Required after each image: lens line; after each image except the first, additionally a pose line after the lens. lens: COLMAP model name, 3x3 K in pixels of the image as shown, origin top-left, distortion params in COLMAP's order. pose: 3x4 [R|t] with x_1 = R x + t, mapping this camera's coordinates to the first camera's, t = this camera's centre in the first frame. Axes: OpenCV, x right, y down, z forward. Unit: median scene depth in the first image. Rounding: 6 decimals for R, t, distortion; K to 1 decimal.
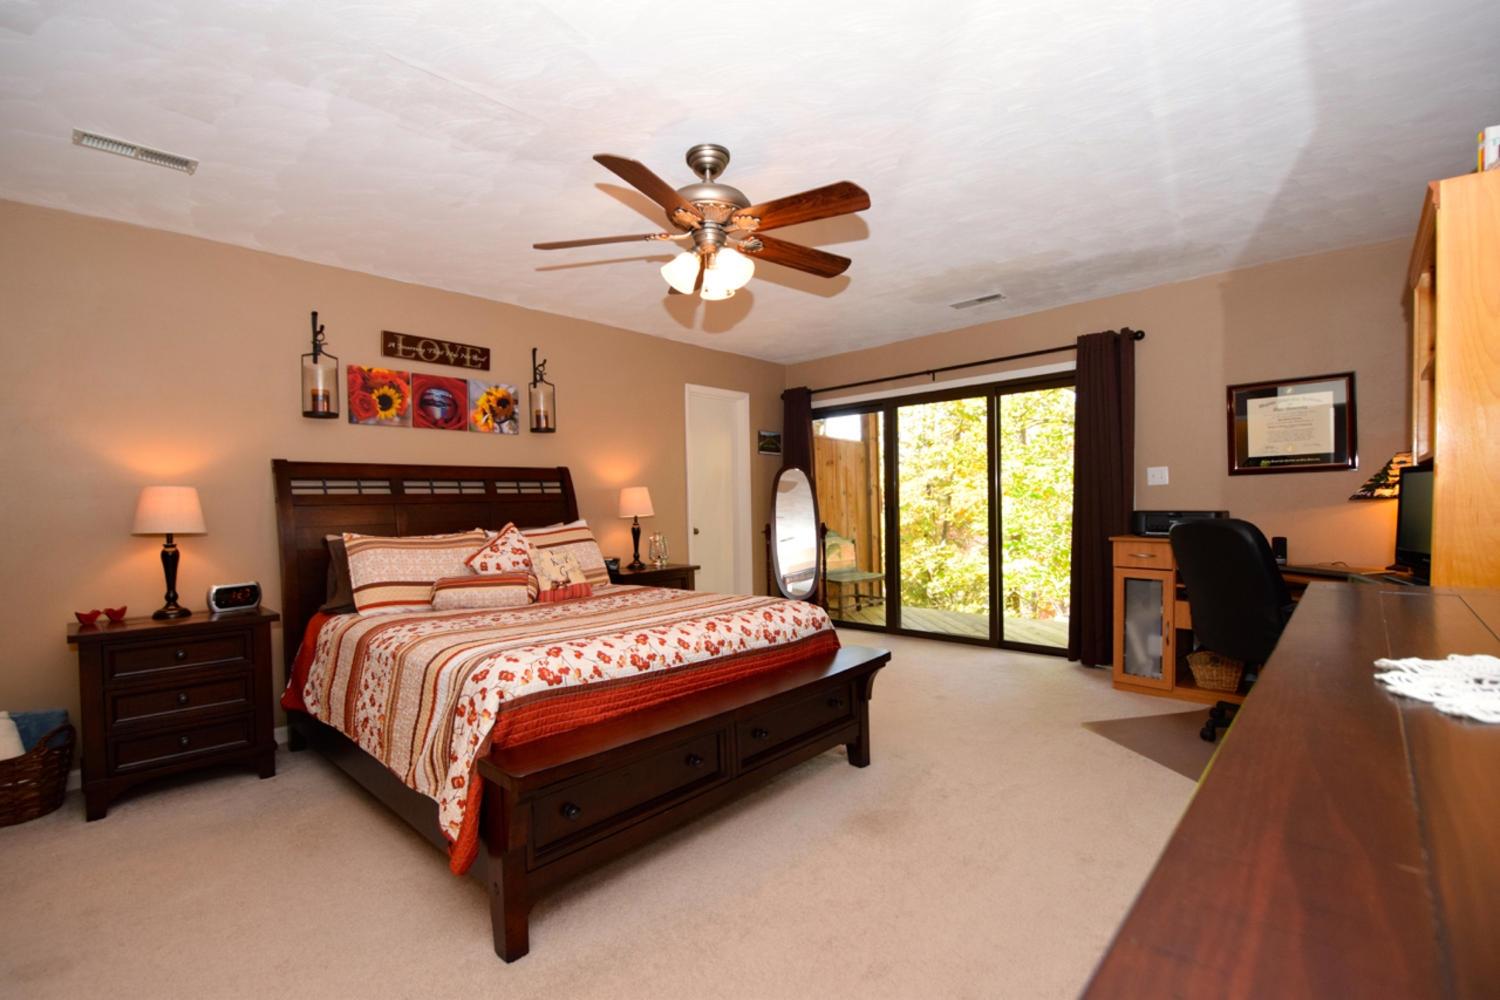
lens RADIAL K [[658.4, 0, 760.9], [0, 658.4, 513.9], [0, 0, 1]] dist [0.011780, -0.019874]
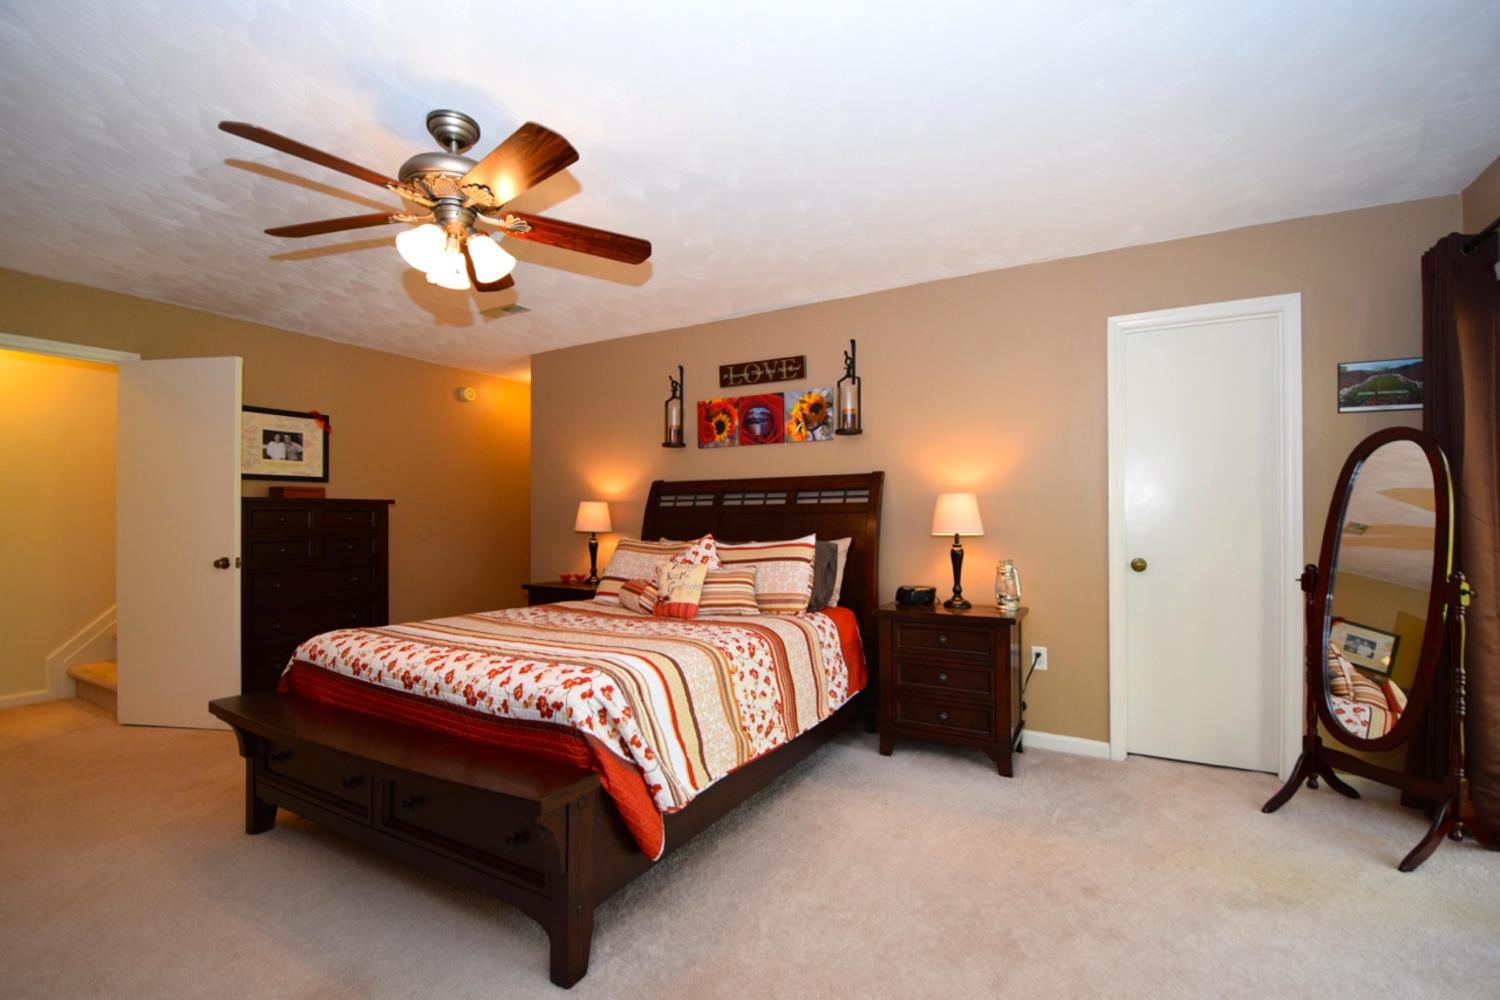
lens RADIAL K [[658.4, 0, 760.9], [0, 658.4, 513.9], [0, 0, 1]] dist [0.011780, -0.019874]
pose [[0.234171, 0.007749, -0.972164, 0.544252], [-0.019620, 0.999802, 0.003243, -0.019844], [0.971997, 0.018314, 0.234277, 0.750840]]
